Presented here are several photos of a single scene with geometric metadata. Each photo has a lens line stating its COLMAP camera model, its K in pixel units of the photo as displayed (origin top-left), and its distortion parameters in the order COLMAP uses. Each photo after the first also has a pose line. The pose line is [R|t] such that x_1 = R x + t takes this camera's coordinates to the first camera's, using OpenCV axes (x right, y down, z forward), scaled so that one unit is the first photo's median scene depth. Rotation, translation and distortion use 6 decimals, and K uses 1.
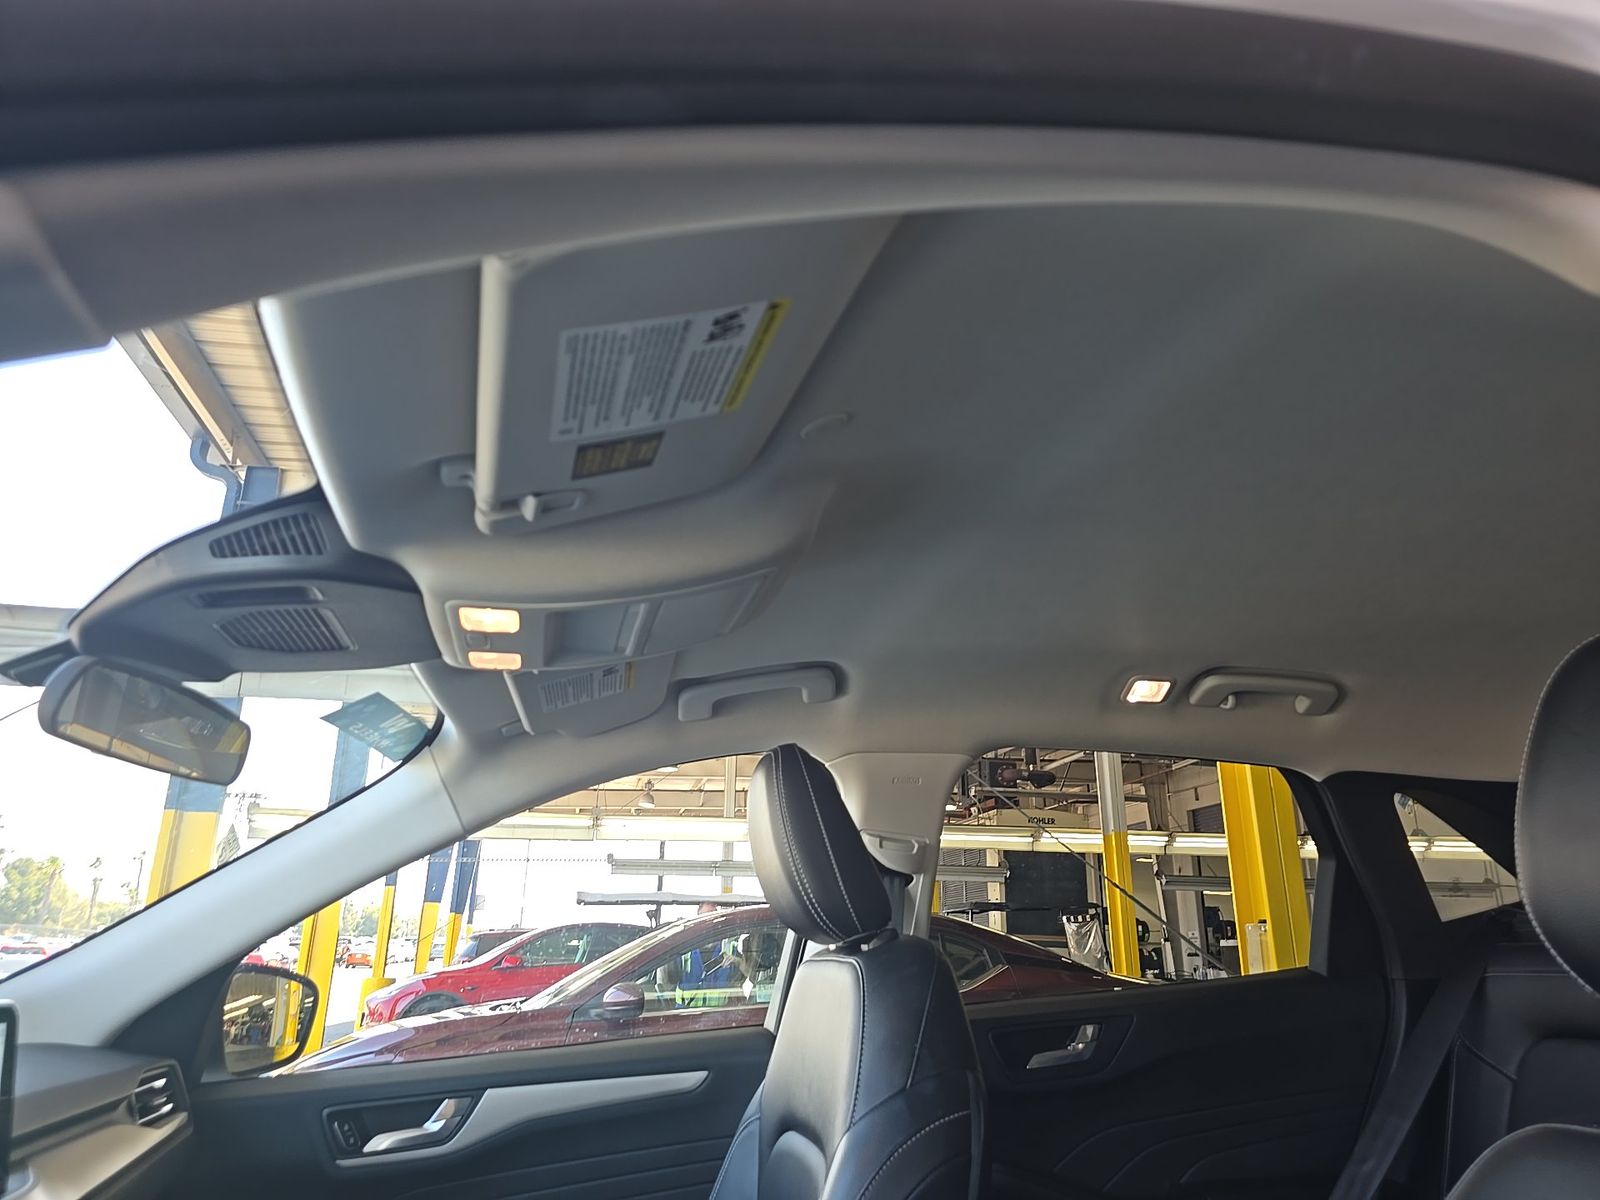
lens RADIAL K [[1093.8, 0, 805.0], [0, 1093.8, 608.8], [0, 0, 1]] dist [0.031576, -0.035715]
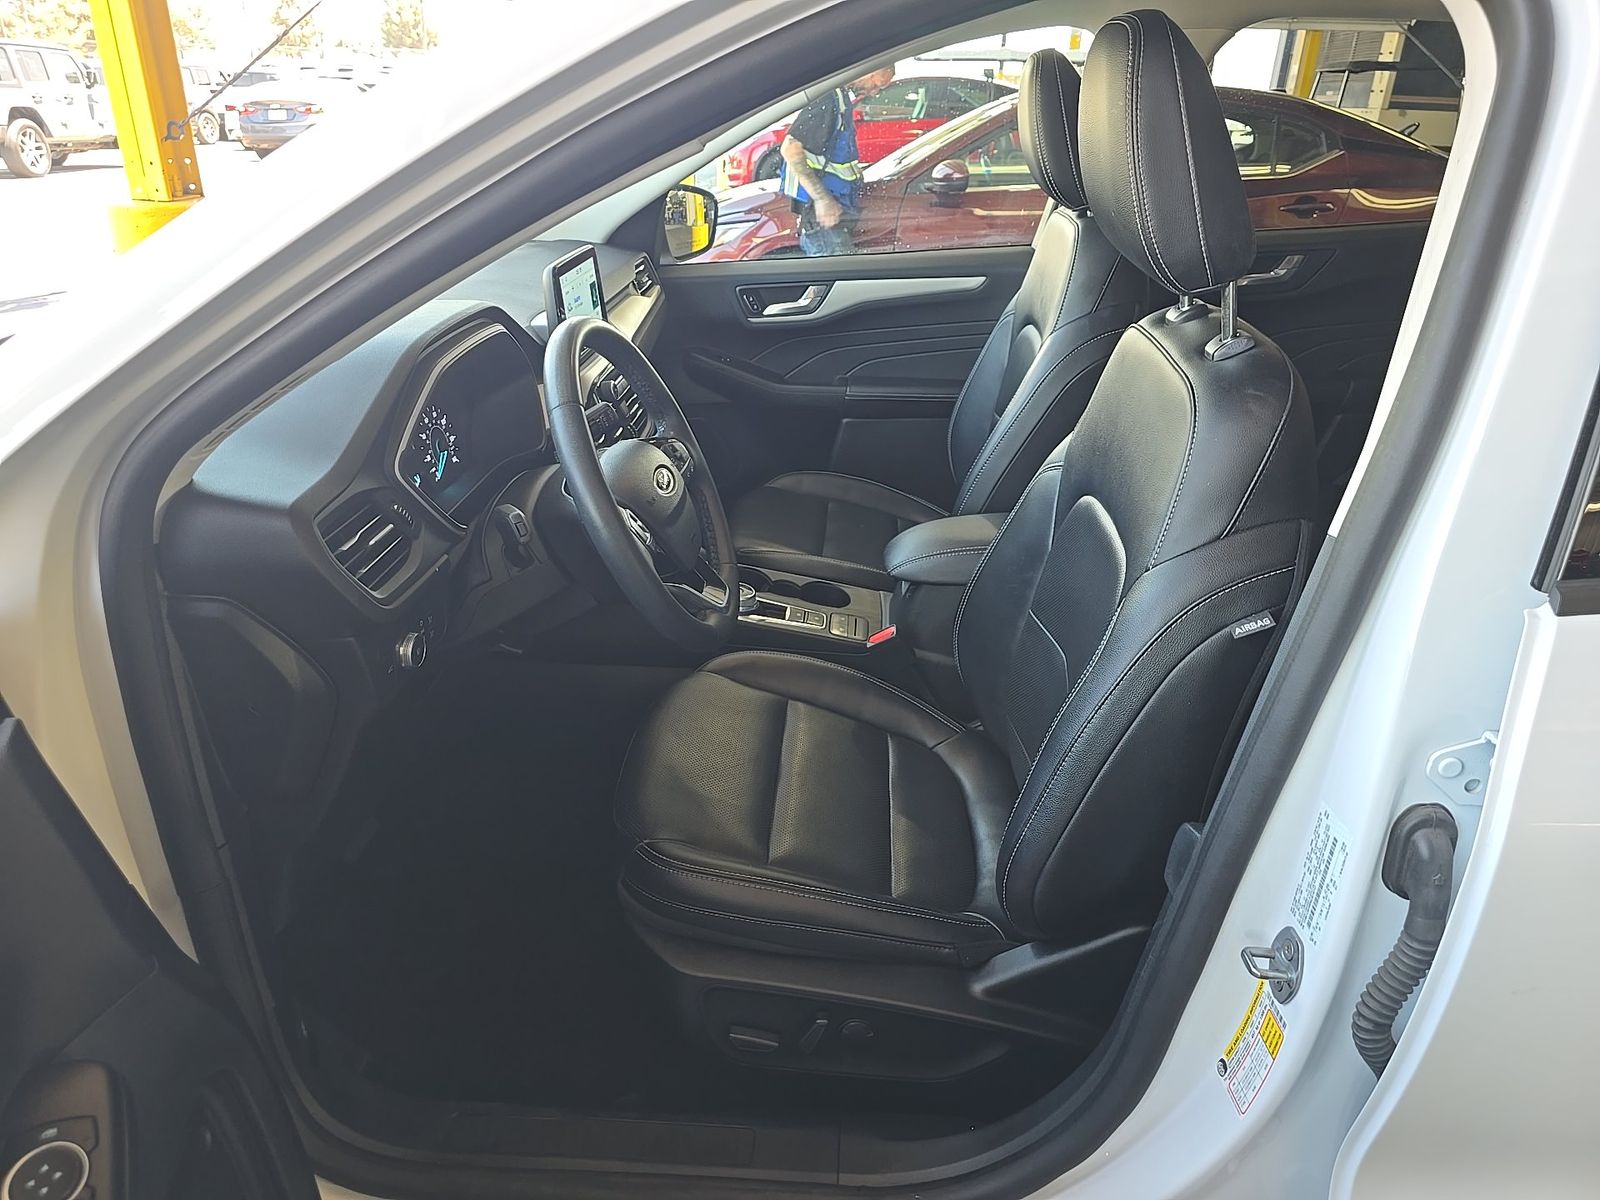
lens RADIAL K [[1093.8, 0, 805.0], [0, 1093.8, 608.8], [0, 0, 1]] dist [0.031576, -0.035715]
pose [[0.958217, 0.143126, -0.247658, 0.107708], [0.061912, 0.741511, 0.668078, -0.238514], [0.279261, -0.655497, 0.701667, -0.363157]]
